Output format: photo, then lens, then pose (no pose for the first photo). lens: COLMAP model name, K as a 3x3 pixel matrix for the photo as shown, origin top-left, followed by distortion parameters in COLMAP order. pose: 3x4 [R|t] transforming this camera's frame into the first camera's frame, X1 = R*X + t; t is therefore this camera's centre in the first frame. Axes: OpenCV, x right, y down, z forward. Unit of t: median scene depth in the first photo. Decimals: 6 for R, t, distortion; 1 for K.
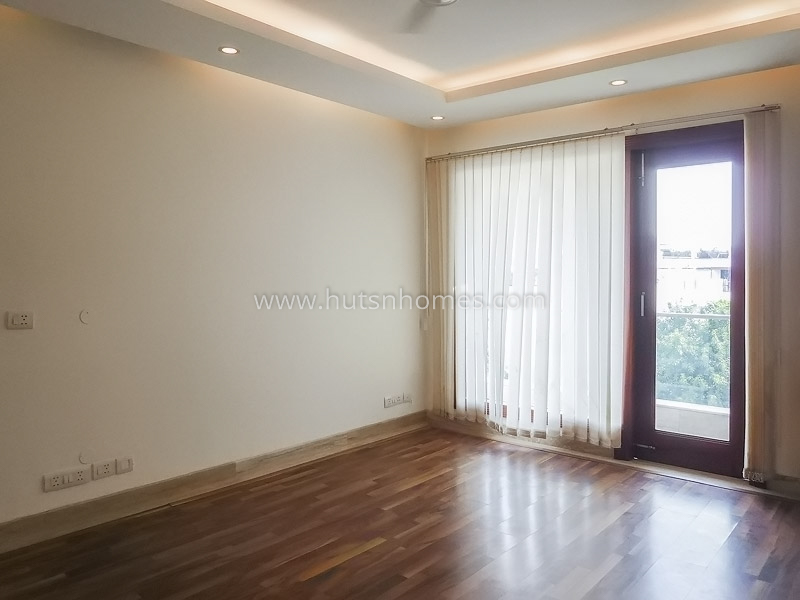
lens RADIAL K [[625.0, 0, 402.0], [0, 625.0, 297.5], [0, 0, 1]] dist [-0.044337, 0.004719]
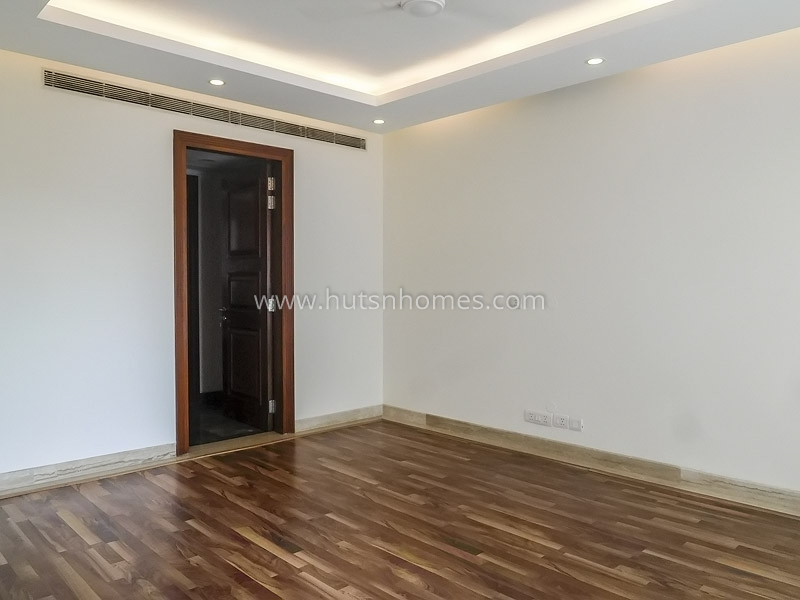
lens RADIAL K [[625.0, 0, 400.1], [0, 625.0, 298.9], [0, 0, 1]] dist [-0.044337, 0.004719]
pose [[-0.117749, 0.030631, -0.992571, 0.874998], [-0.035767, 0.998745, 0.035064, -0.022152], [0.992399, 0.039630, -0.116506, 0.786194]]
